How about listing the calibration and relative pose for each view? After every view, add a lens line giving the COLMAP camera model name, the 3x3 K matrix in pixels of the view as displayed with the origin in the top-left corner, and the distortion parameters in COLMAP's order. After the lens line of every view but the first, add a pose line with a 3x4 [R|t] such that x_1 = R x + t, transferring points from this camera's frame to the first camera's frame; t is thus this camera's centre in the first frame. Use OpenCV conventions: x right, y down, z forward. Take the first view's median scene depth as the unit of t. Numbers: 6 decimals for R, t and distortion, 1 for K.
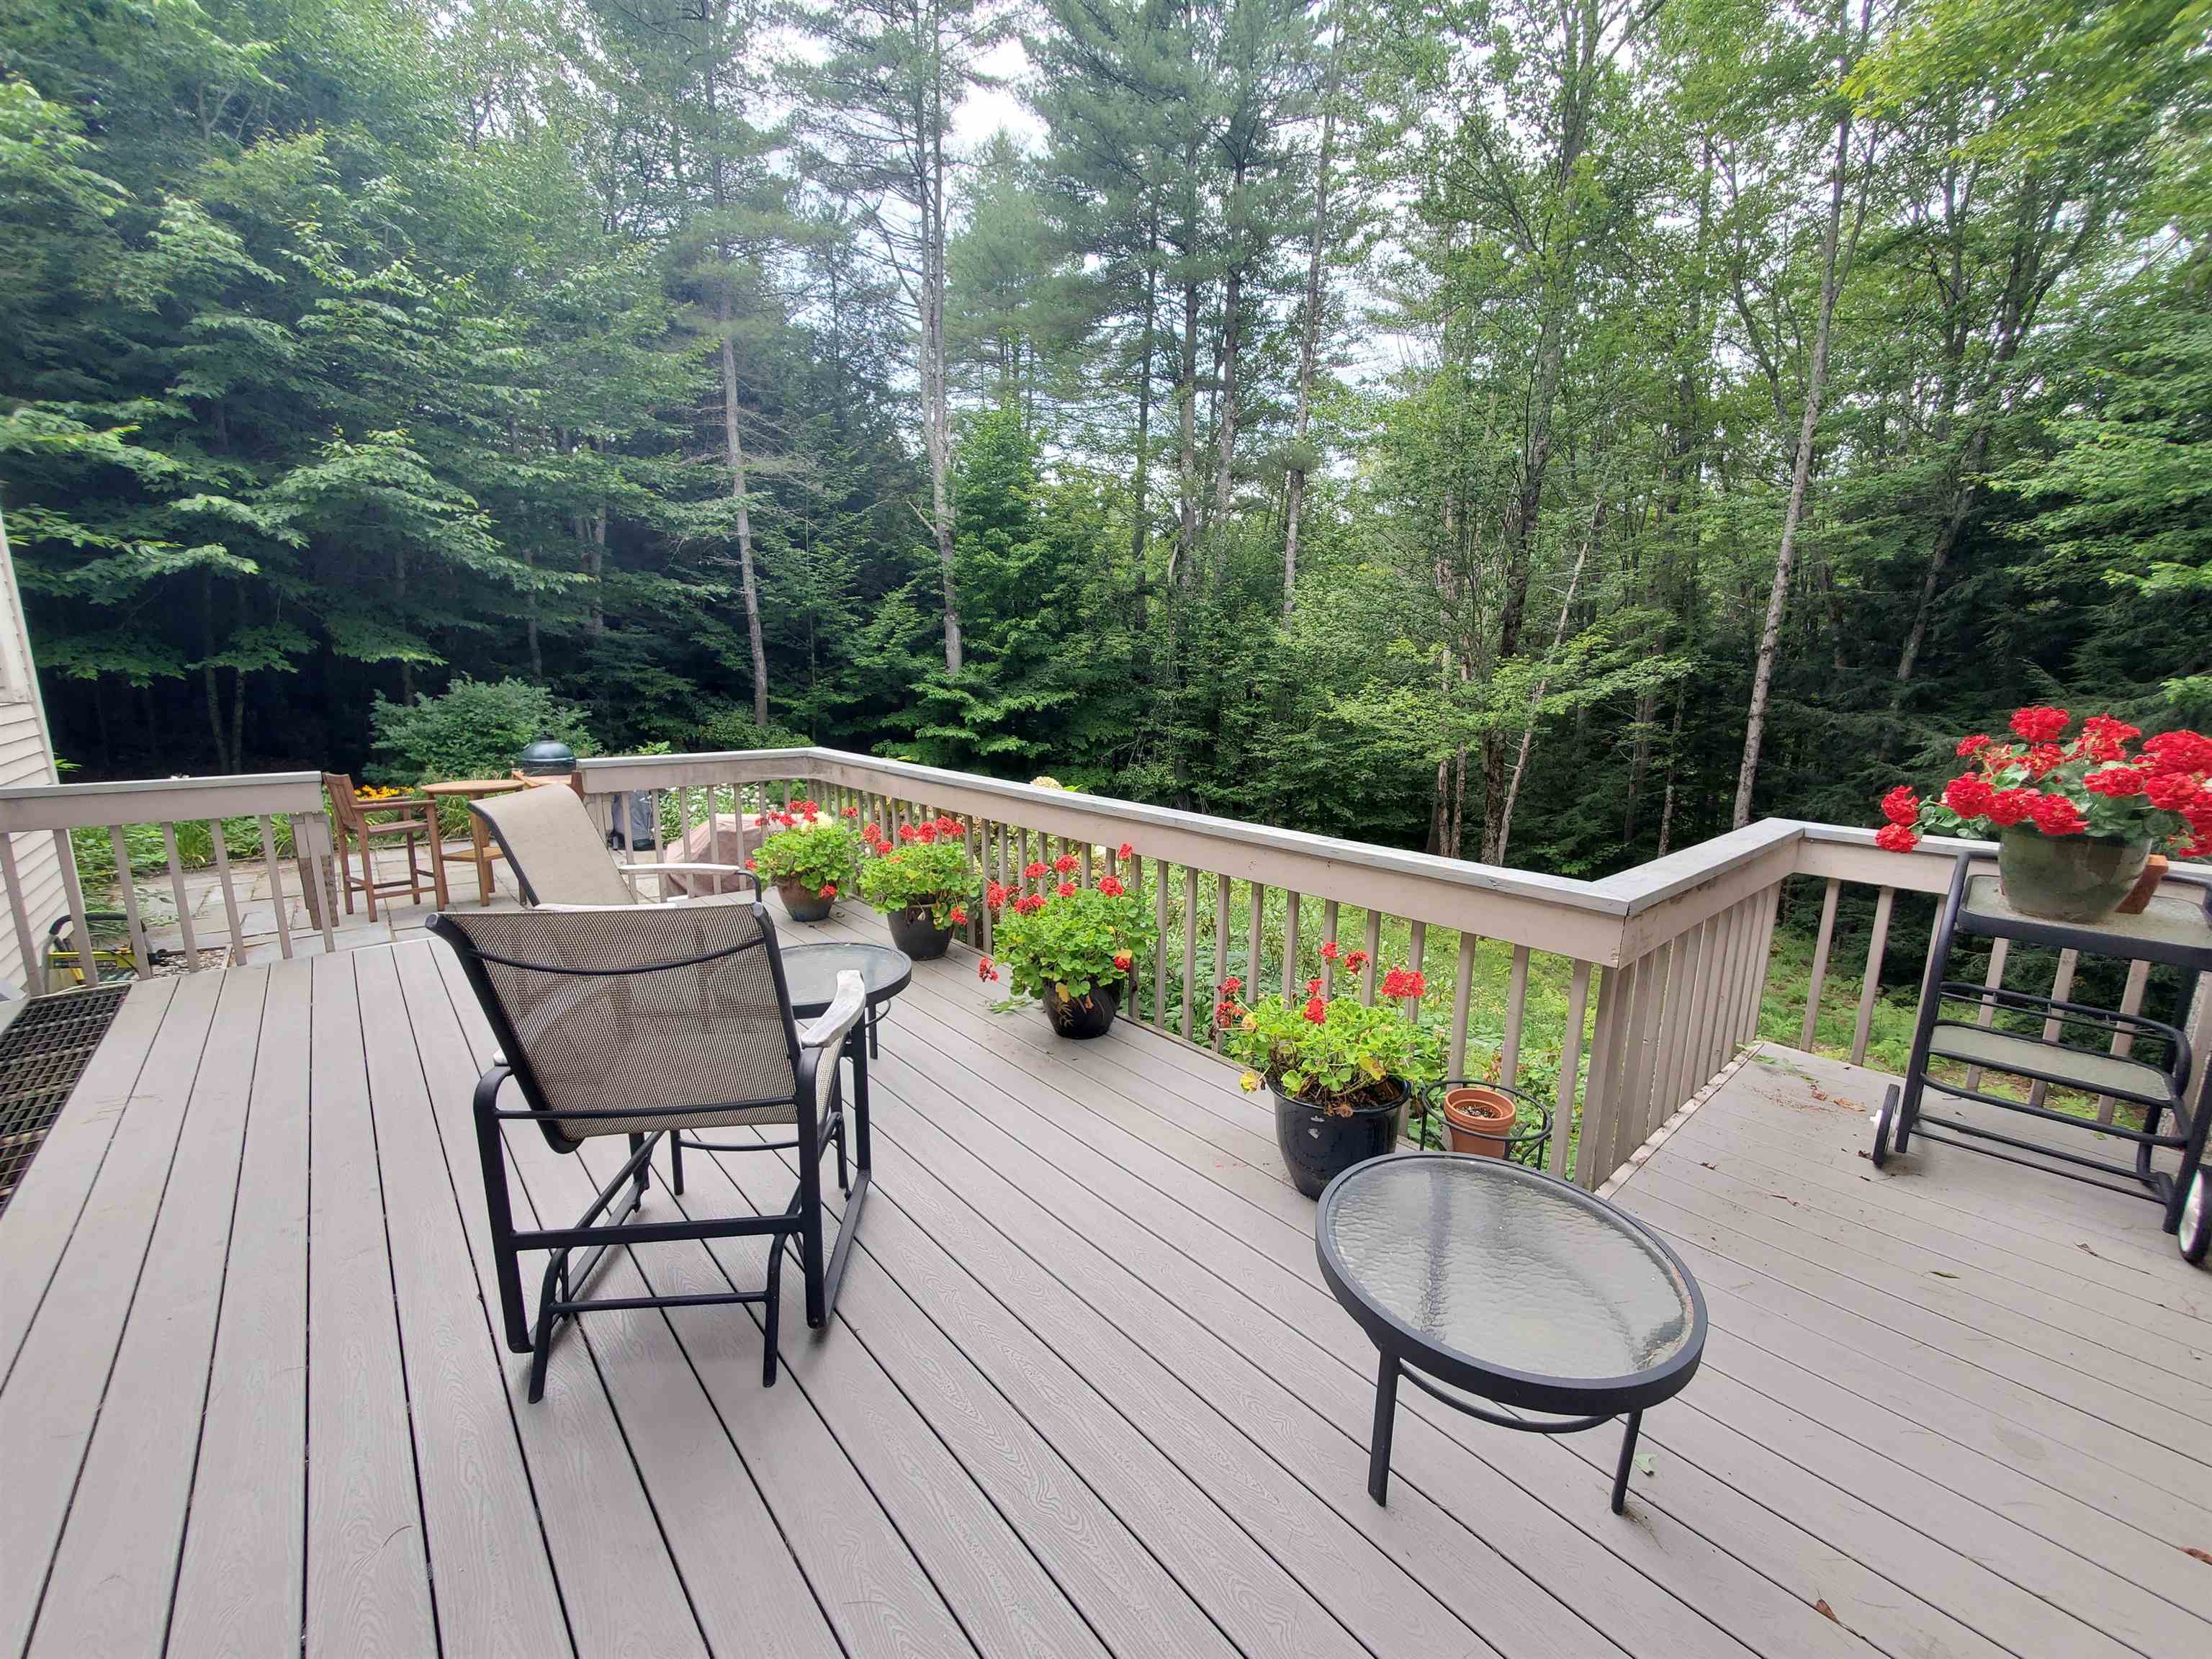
lens RADIAL K [[874.1, 0, 1117.2], [0, 874.1, 837.5], [0, 0, 1]] dist [0.011329, -0.003260]
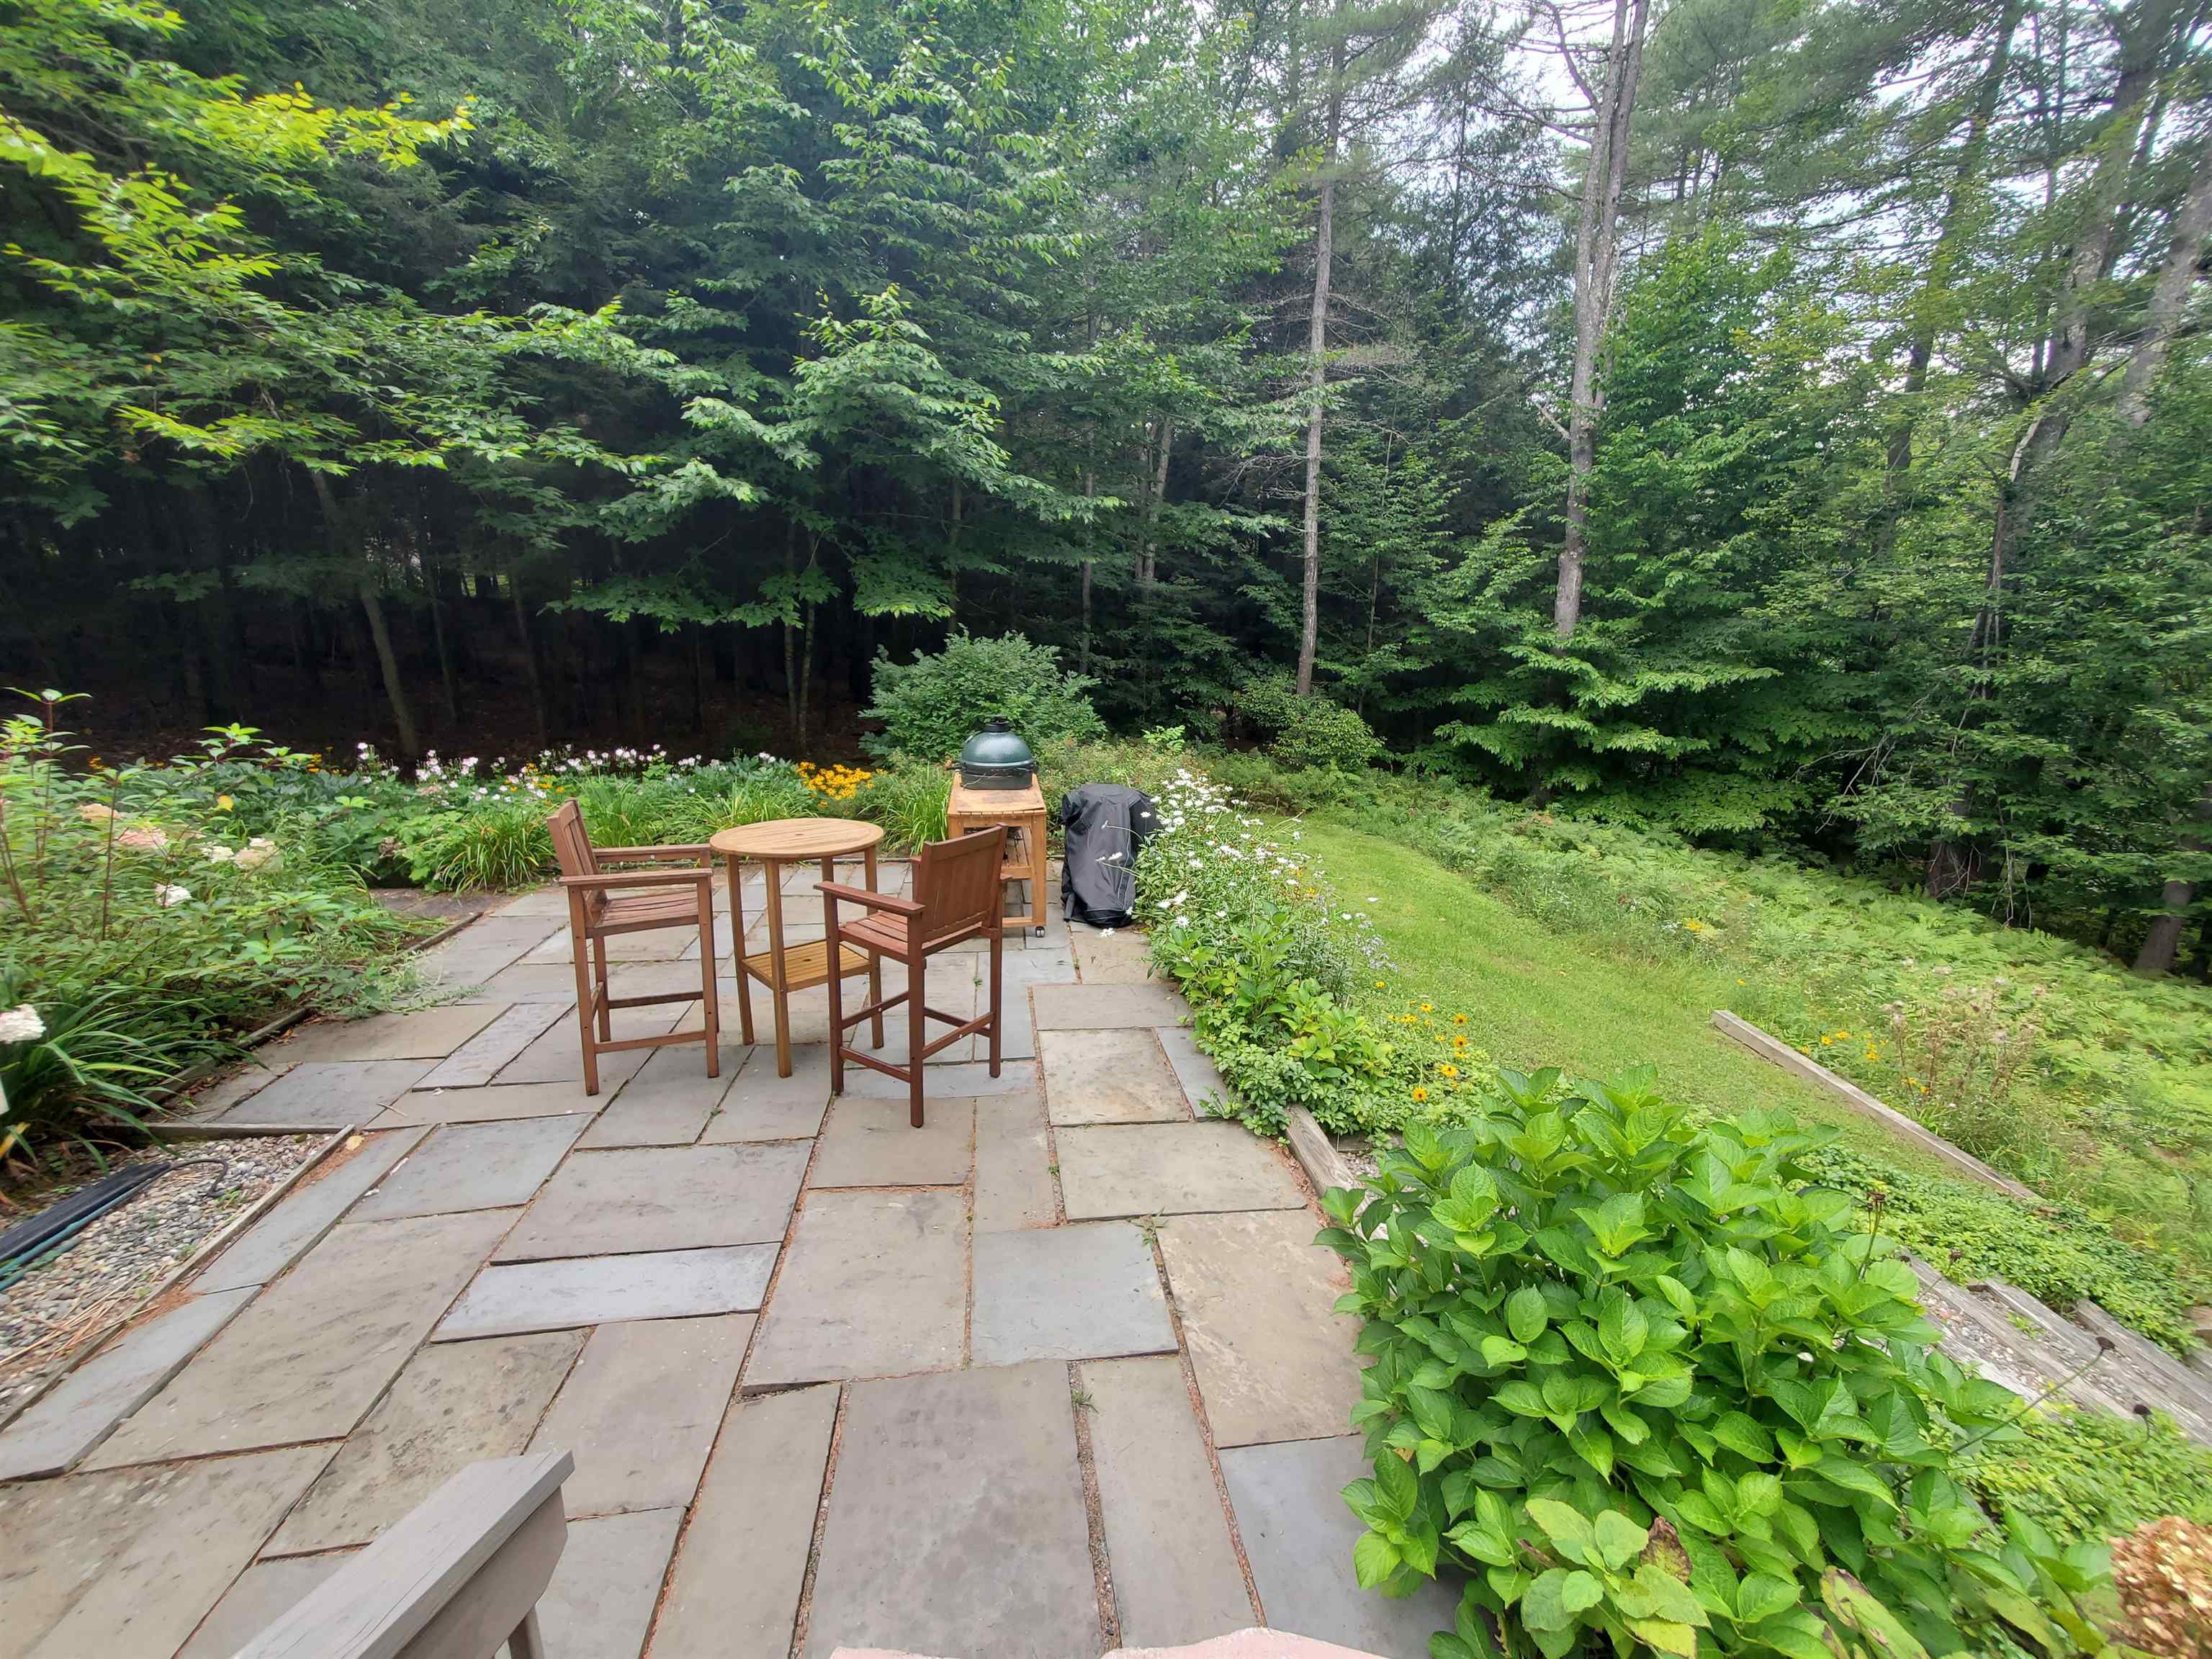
lens RADIAL K [[874.1, 0, 1119.7], [0, 874.1, 830.0], [0, 0, 1]] dist [0.011329, -0.003260]
pose [[0.834829, 0.132757, -0.534261, -0.092703], [-0.113275, 0.991145, 0.069285, -0.039425], [0.538729, 0.002677, 0.842475, 0.213489]]
